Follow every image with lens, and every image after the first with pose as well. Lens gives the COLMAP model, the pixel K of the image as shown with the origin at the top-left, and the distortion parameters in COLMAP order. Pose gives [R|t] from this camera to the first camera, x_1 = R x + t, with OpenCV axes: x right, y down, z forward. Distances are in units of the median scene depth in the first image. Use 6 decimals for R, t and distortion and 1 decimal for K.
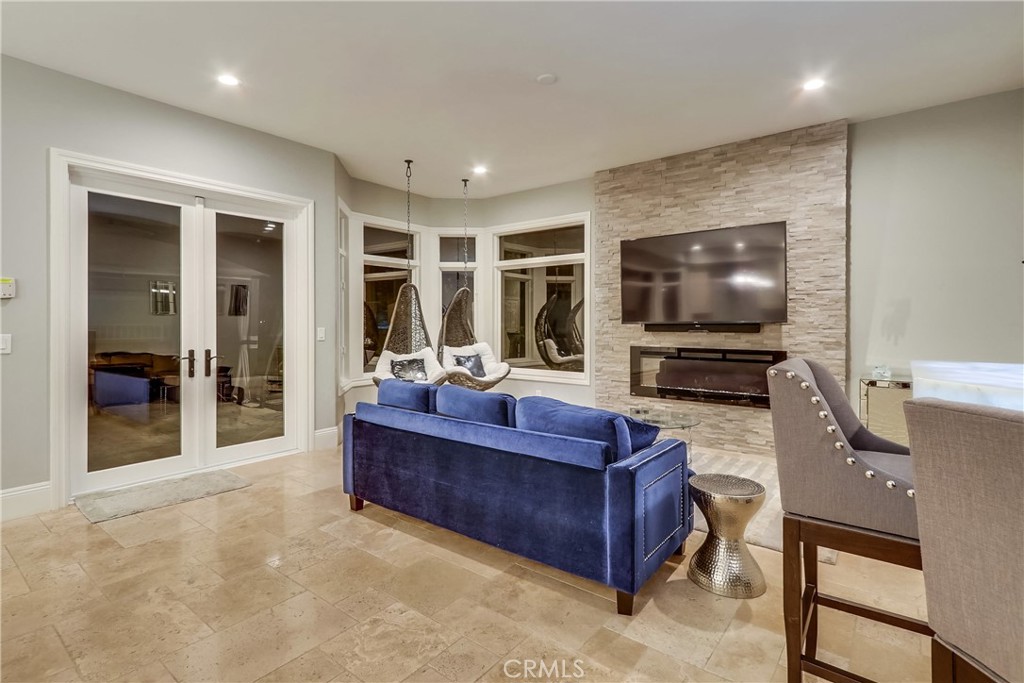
lens RADIAL K [[492.3, 0, 503.5], [0, 492.3, 322.8], [0, 0, 1]] dist [-0.000085, 0.000048]
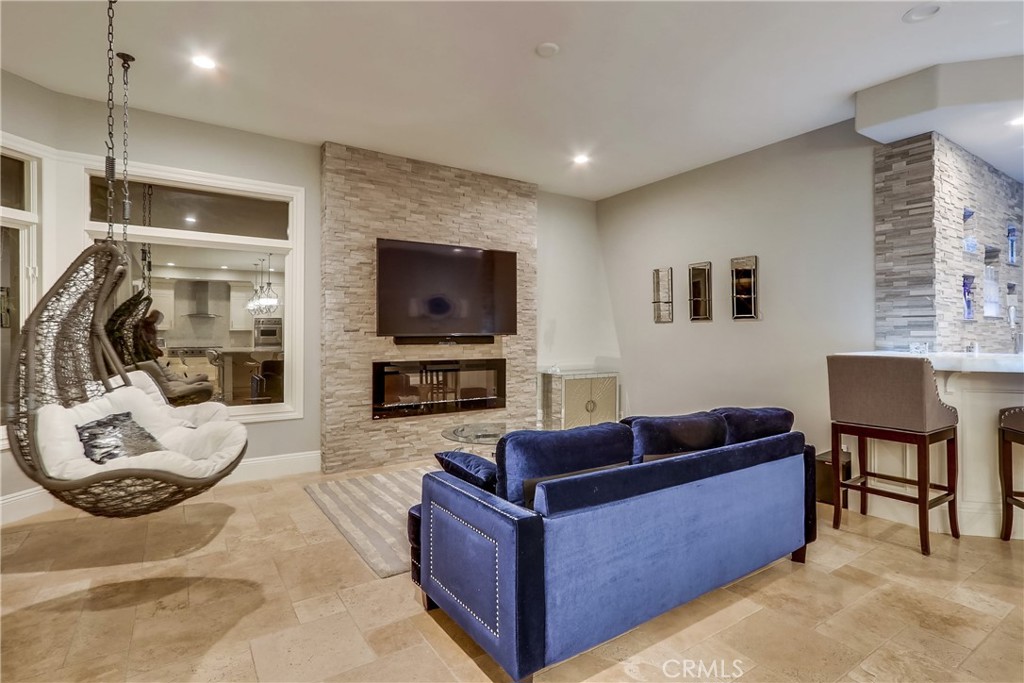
lens RADIAL K [[495.6, 0, 489.4], [0, 495.6, 329.4], [0, 0, 1]] dist [0.004691, 0.001670]
pose [[0.328512, 0.011497, 0.944430, -0.558011], [0.000186, 0.999925, -0.012237, 0.000918], [-0.944500, 0.004195, 0.328485, 0.598446]]
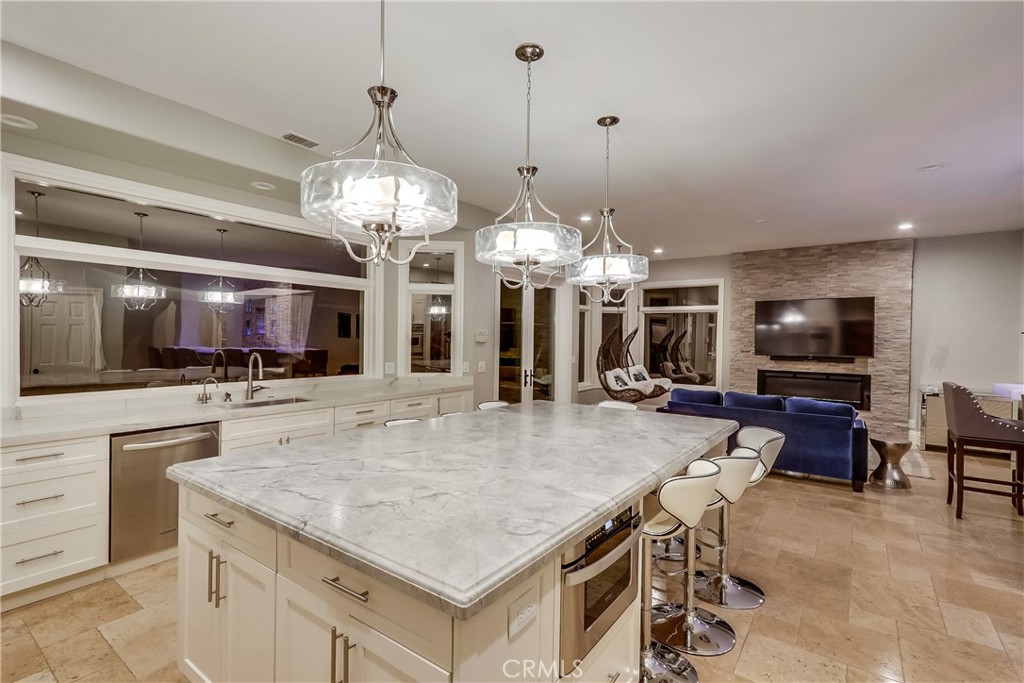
lens RADIAL K [[475.9, 0, 505.0], [0, 475.9, 340.9], [0, 0, 1]] dist [0.001276, 0.000044]
pose [[0.999330, 0.014570, 0.033574, -0.657985], [-0.014795, 0.999870, 0.006463, -0.045120], [-0.033475, -0.006955, 0.999415, -0.513187]]
